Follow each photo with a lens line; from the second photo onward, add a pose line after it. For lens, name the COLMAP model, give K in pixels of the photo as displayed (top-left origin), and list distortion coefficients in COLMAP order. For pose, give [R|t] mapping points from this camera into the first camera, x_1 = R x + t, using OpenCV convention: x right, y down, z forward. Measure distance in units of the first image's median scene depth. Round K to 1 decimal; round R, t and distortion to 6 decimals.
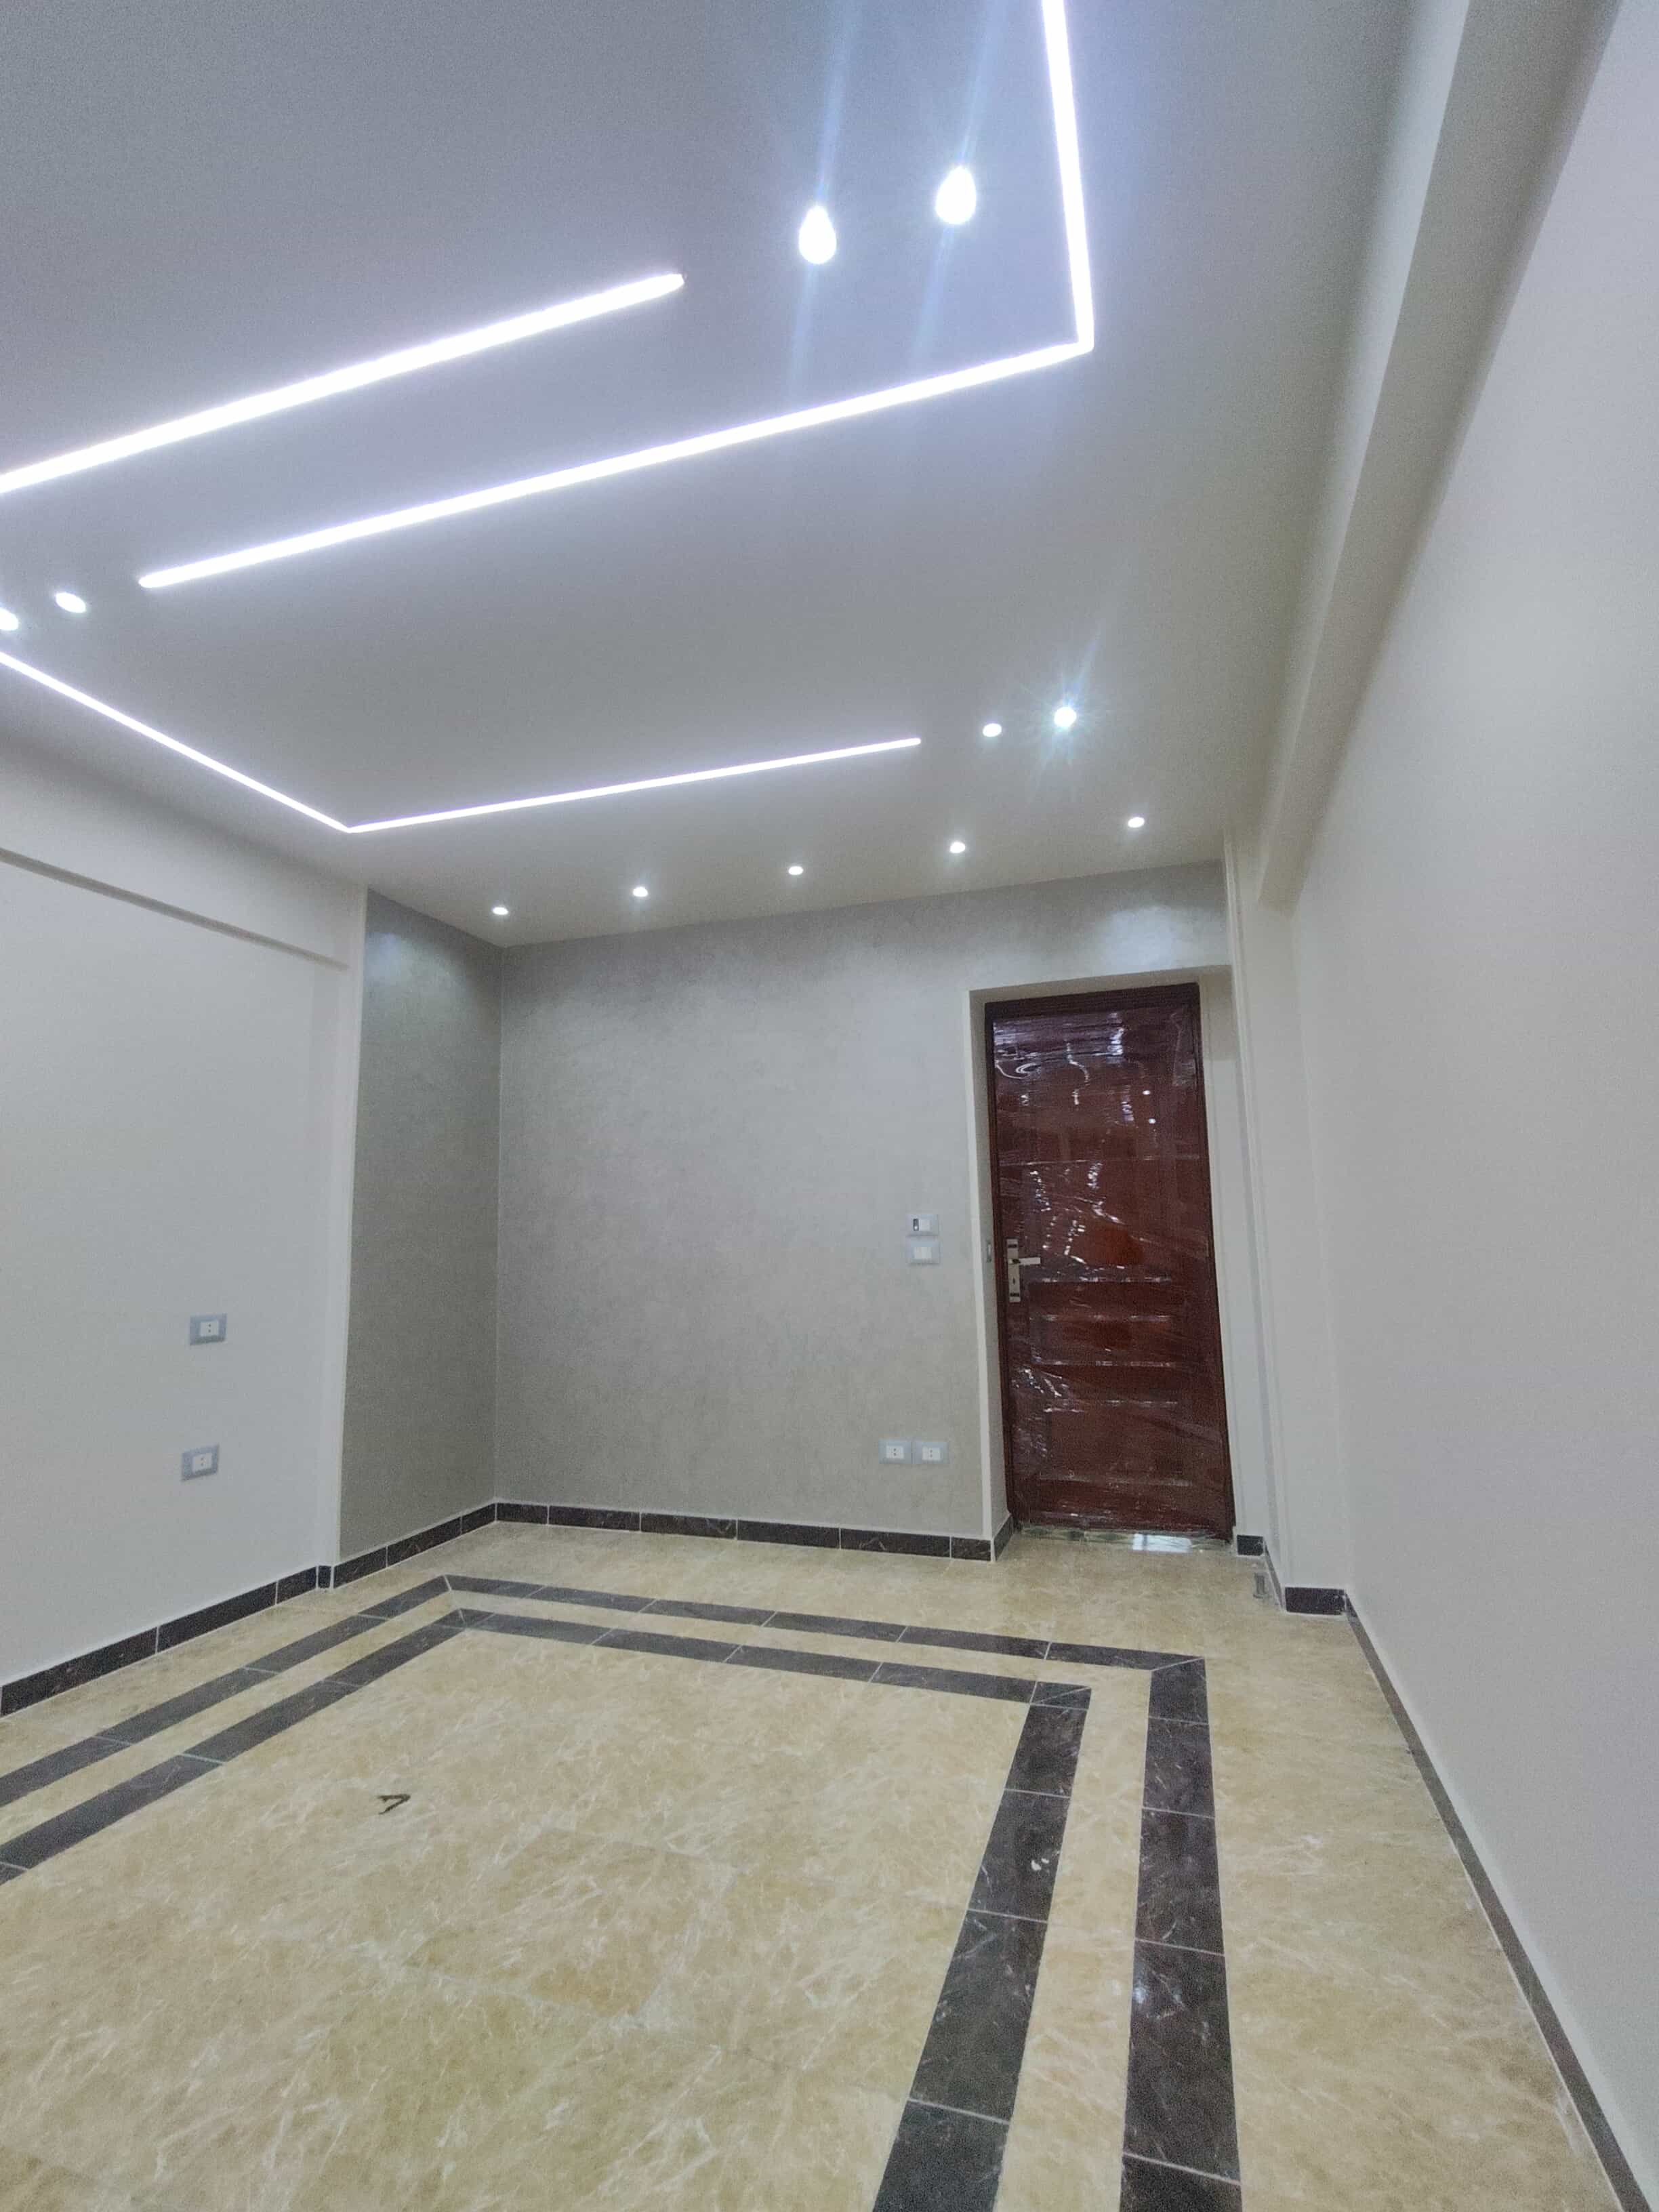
lens RADIAL K [[1028.7, 0, 814.6], [0, 1028.7, 1100.3], [0, 0, 1]] dist [-0.009237, 0.006250]
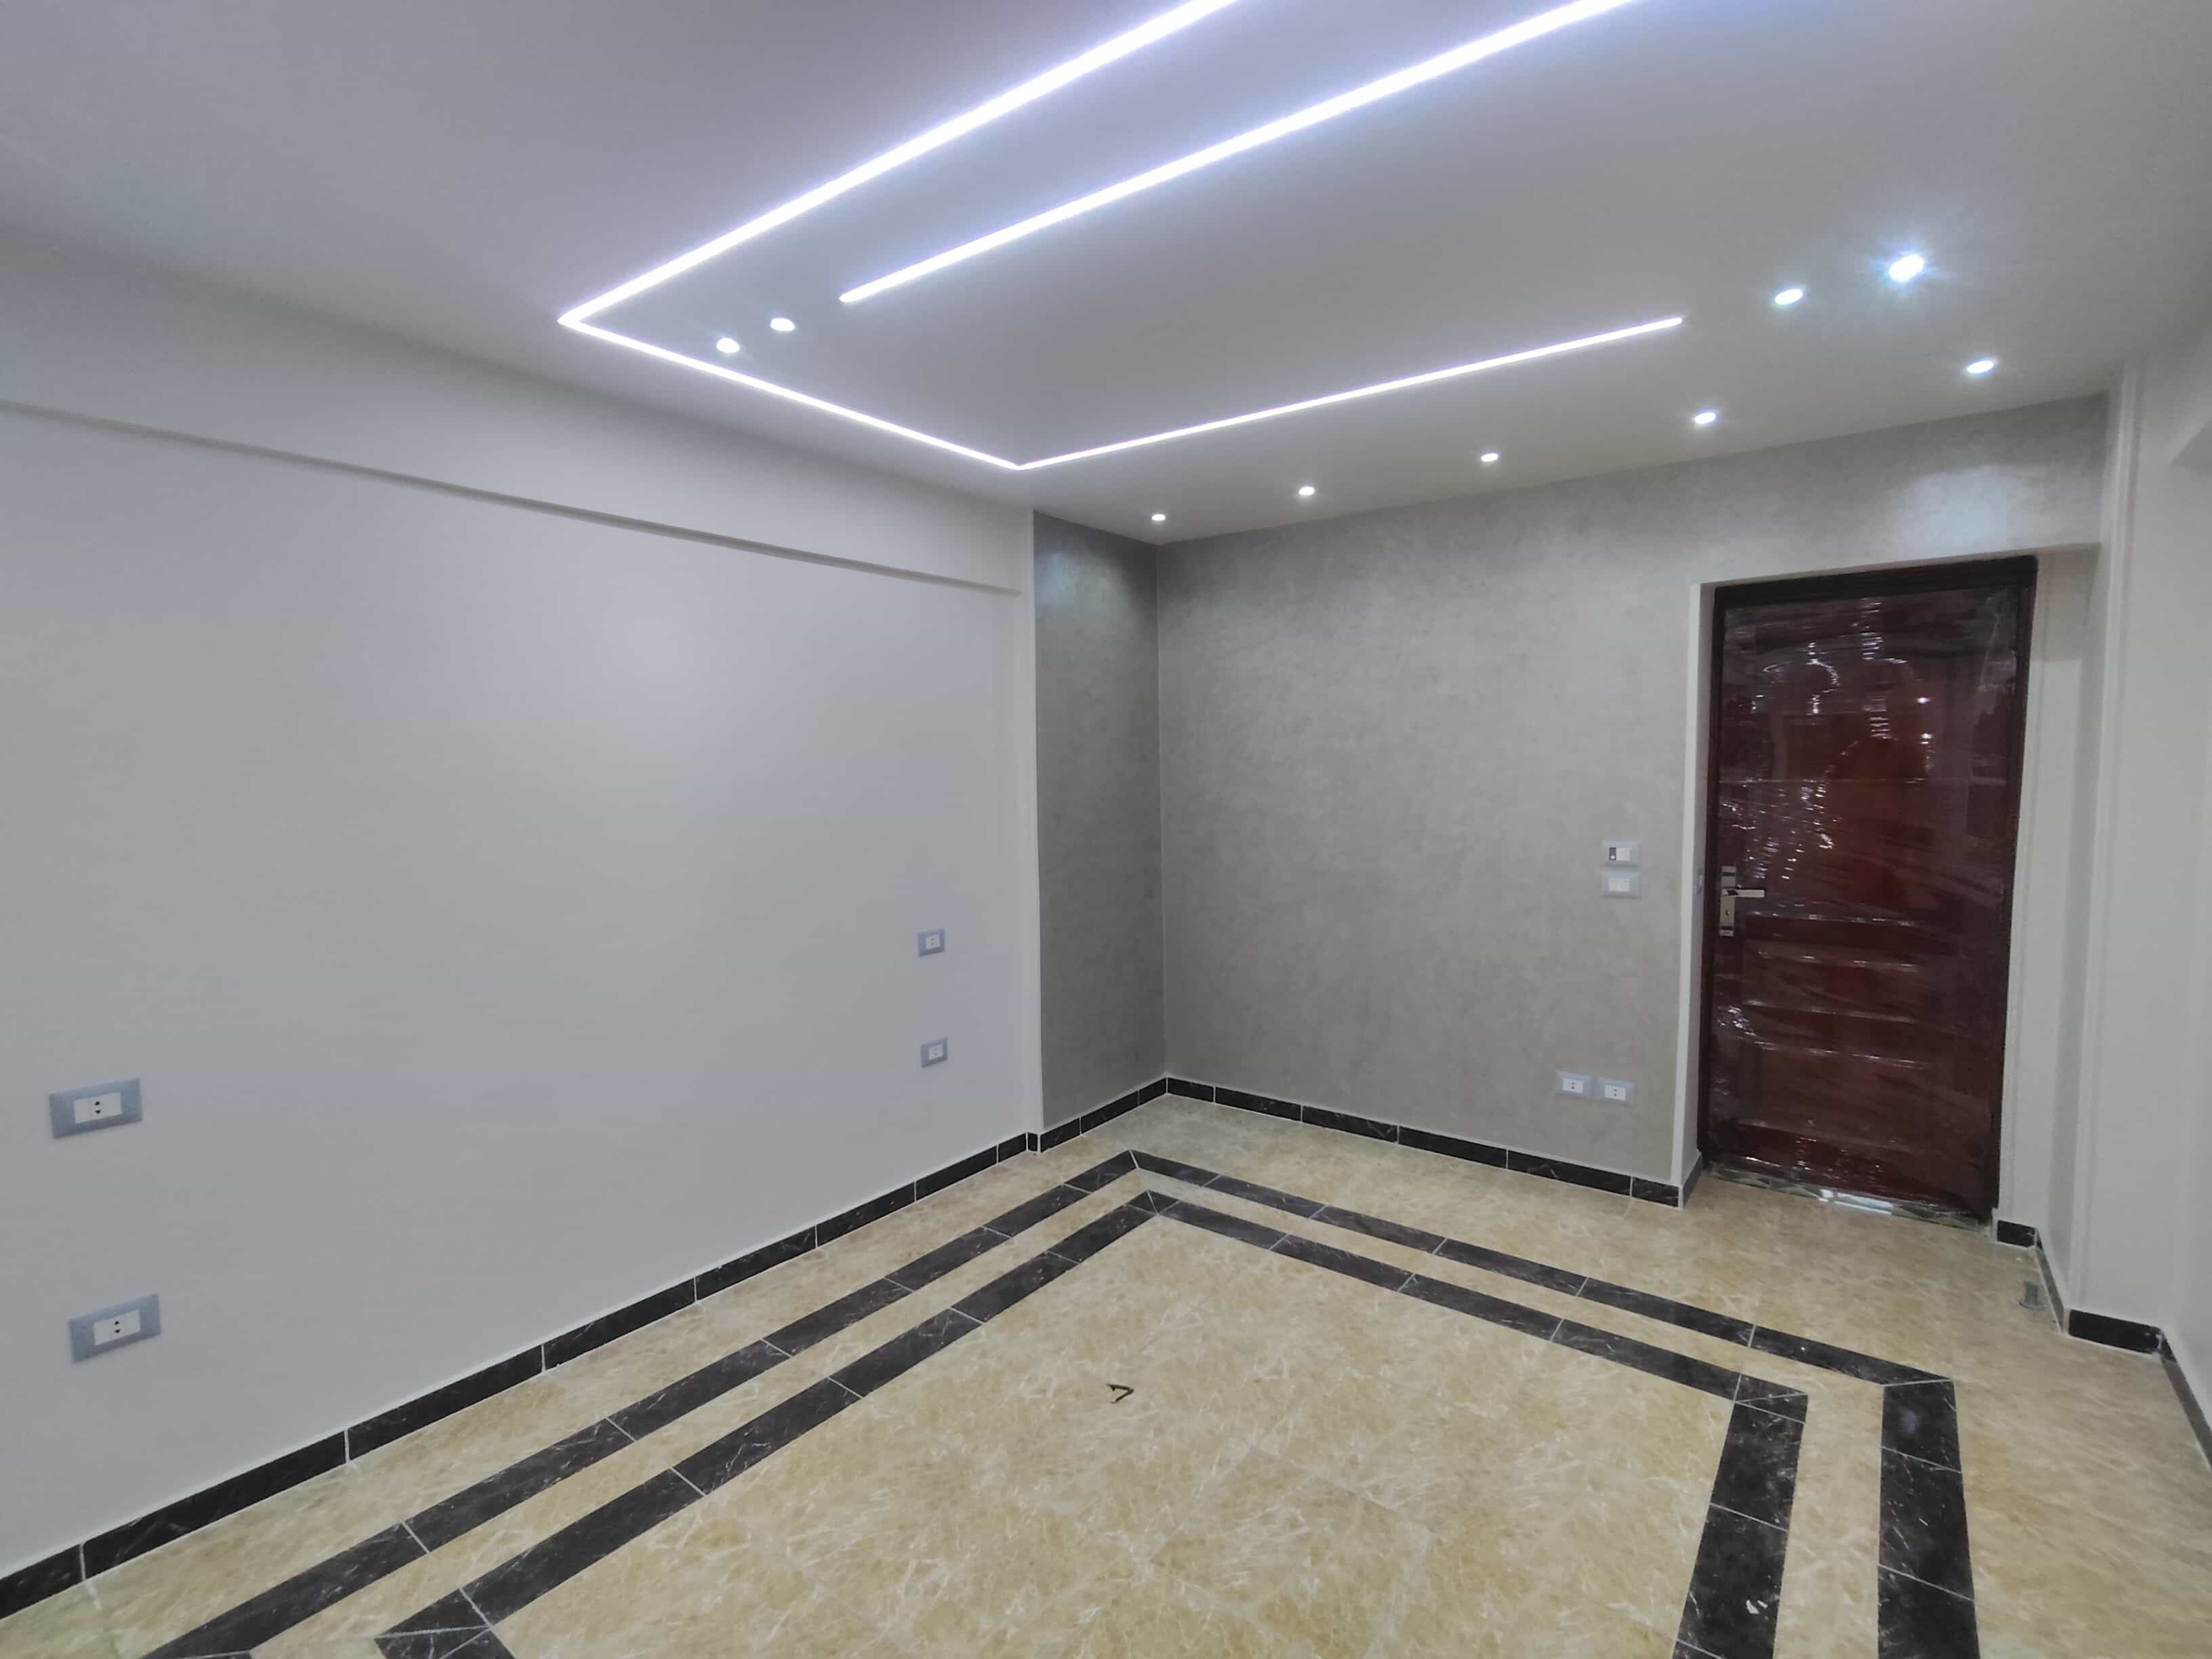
lens RADIAL K [[1028.7, 0, 1096.6], [0, 1028.7, 838.7], [0, 0, 1]] dist [-0.009237, 0.006250]
pose [[0.947100, 0.032317, -0.319306, -0.048452], [0.038670, 0.976178, 0.213498, -0.113677], [0.318599, -0.214551, 0.923289, 0.023002]]
